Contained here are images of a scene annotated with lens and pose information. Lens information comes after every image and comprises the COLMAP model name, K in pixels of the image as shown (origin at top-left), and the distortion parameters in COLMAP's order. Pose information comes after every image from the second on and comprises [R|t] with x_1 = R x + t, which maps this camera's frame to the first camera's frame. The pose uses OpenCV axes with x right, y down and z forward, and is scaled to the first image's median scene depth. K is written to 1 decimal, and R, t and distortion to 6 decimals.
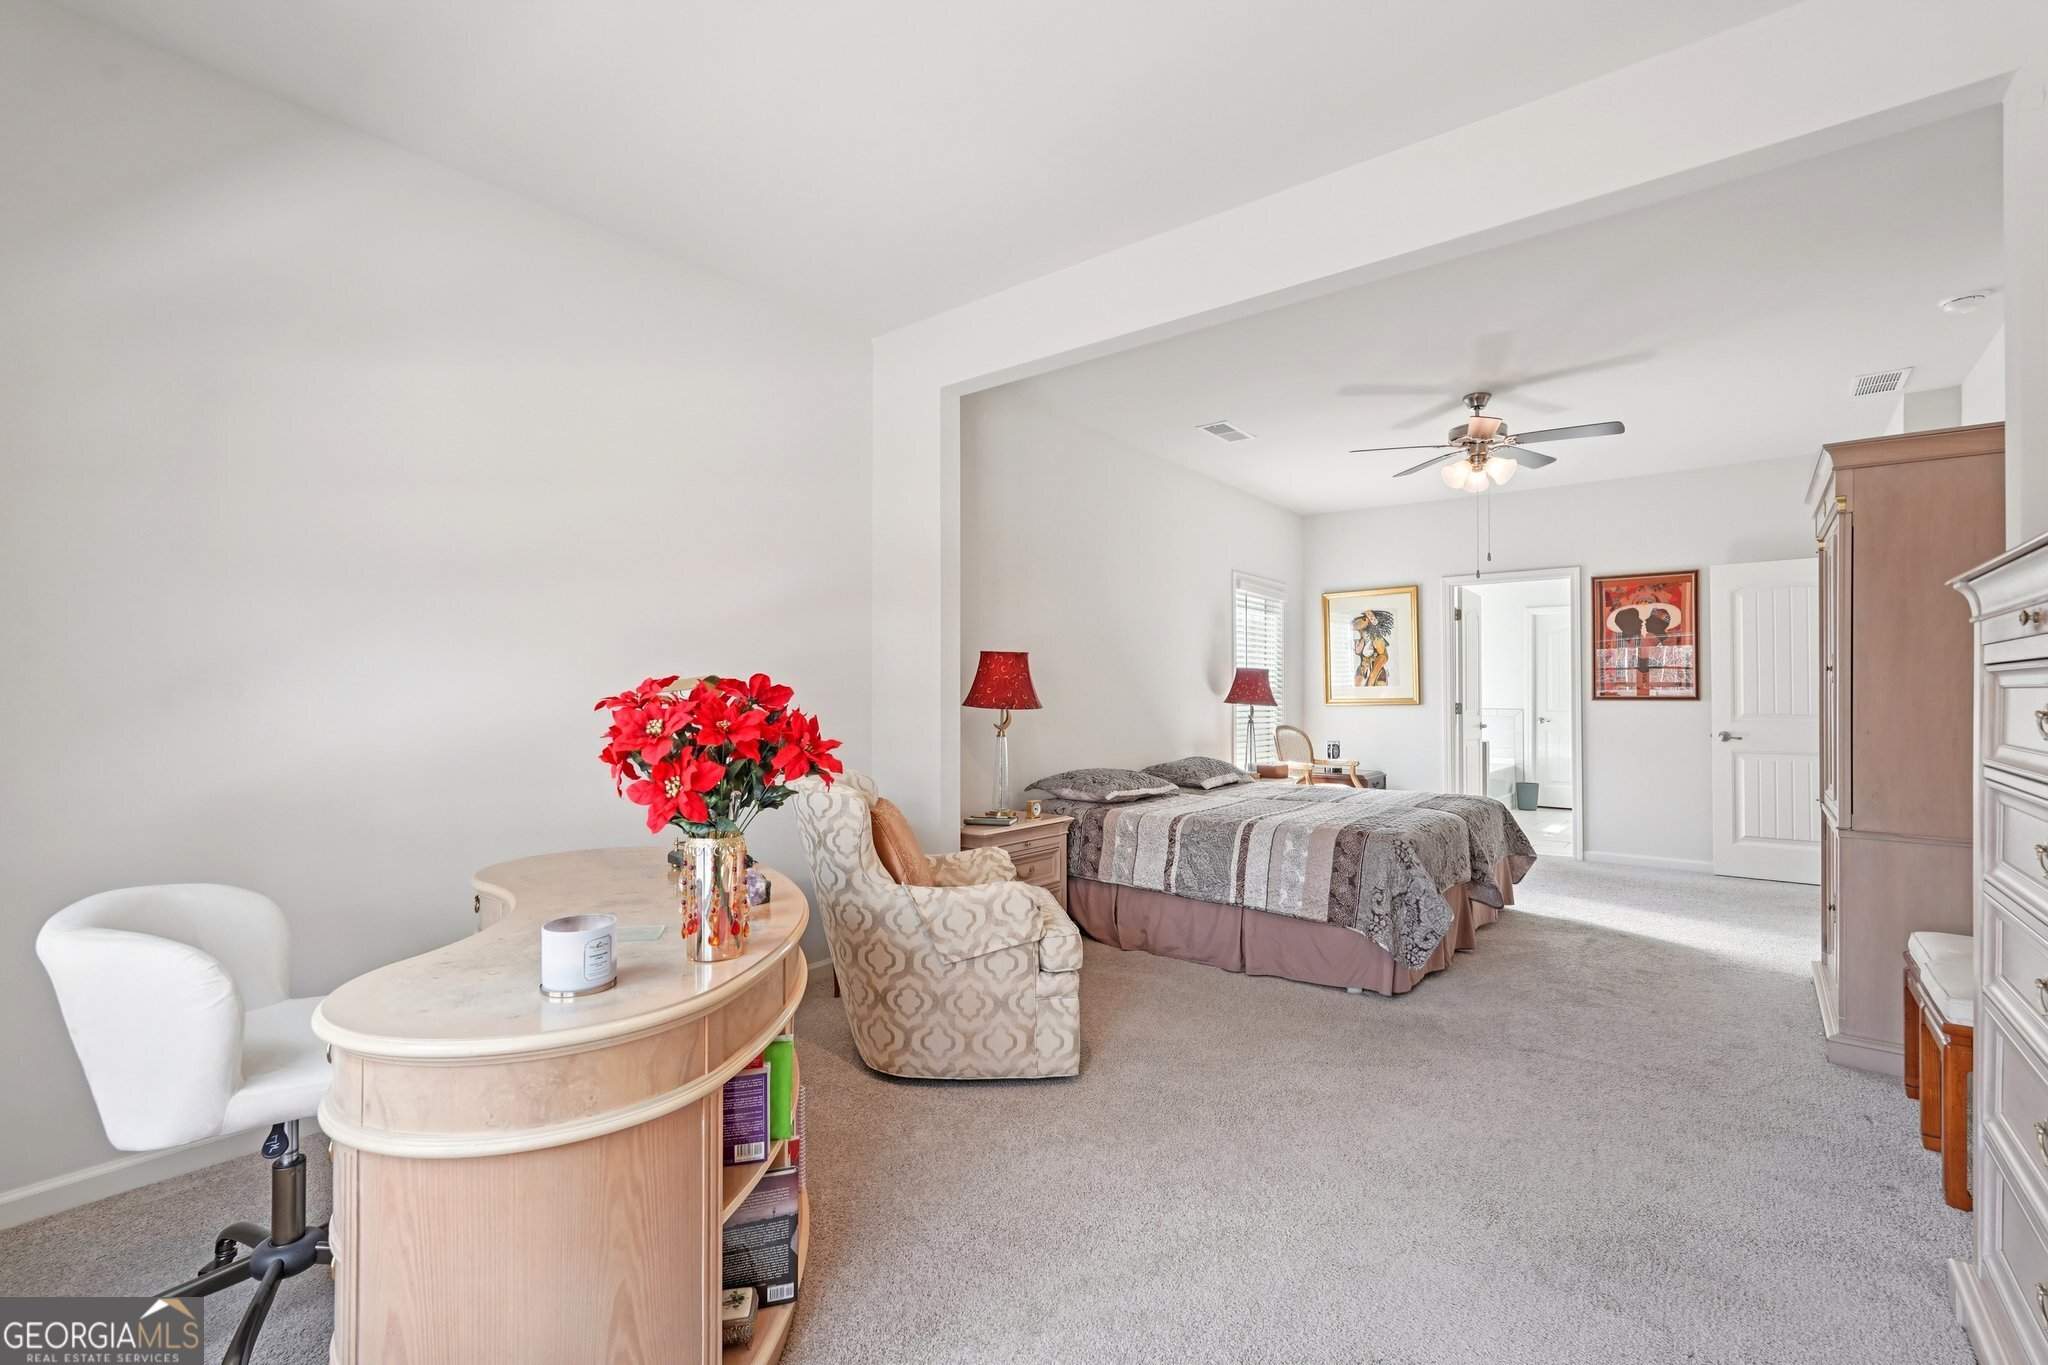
lens RADIAL K [[906.4, 0, 1029.0], [0, 906.4, 690.8], [0, 0, 1]] dist [-0.005550, 0.000305]
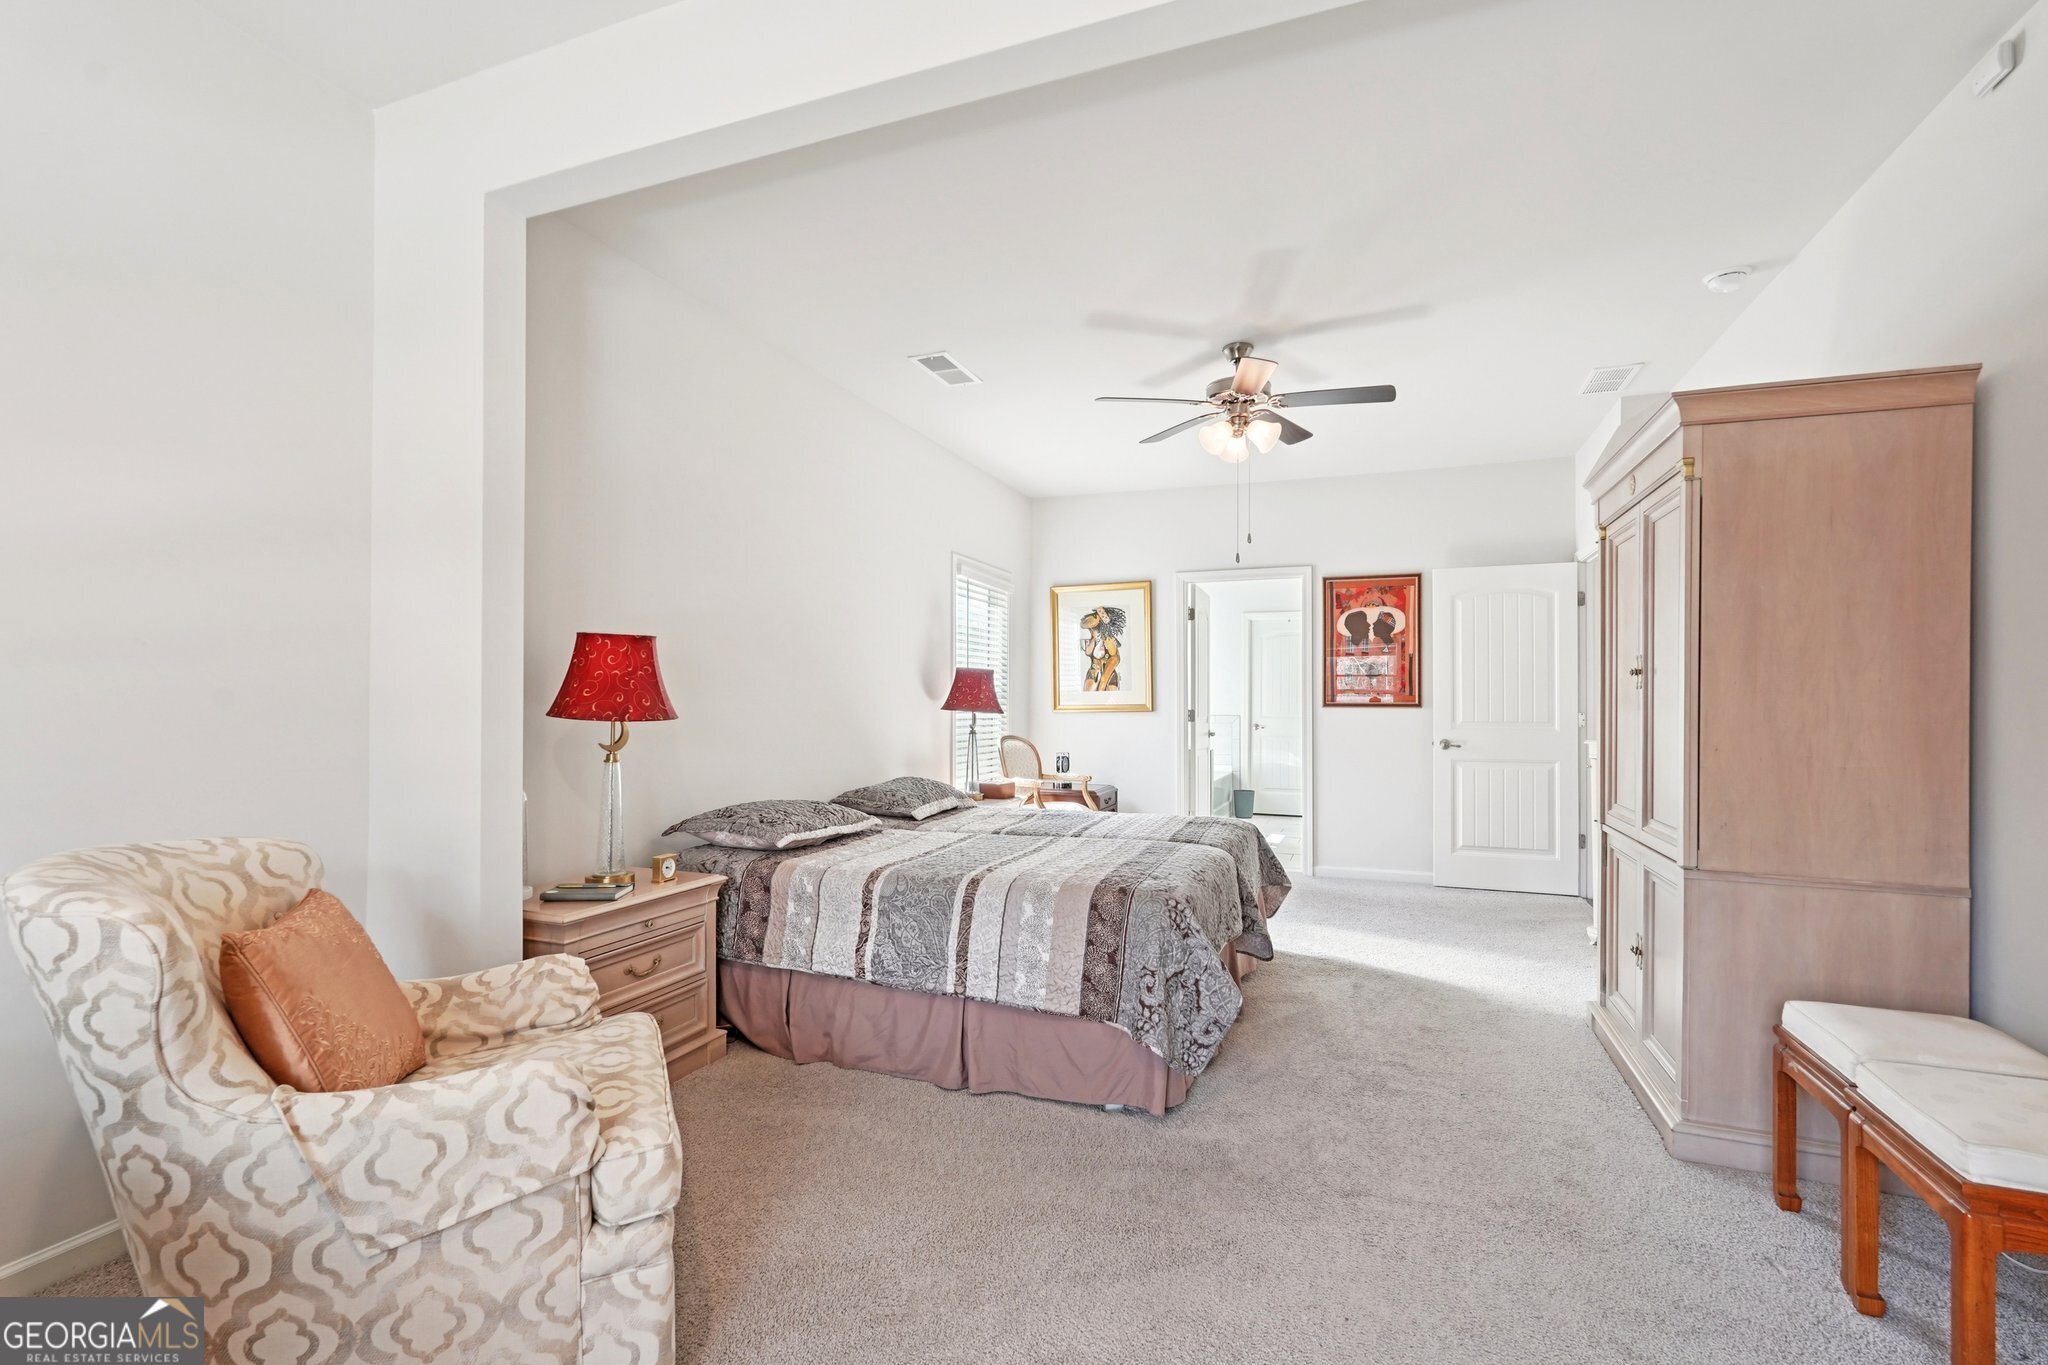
lens RADIAL K [[906.4, 0, 1029.0], [0, 906.4, 690.8], [0, 0, 1]] dist [-0.005550, 0.000305]
pose [[0.953200, 0.006311, 0.302276, 0.062958], [-0.004717, 0.999971, -0.006002, 0.000807], [-0.302305, 0.004295, 0.953202, 0.285069]]
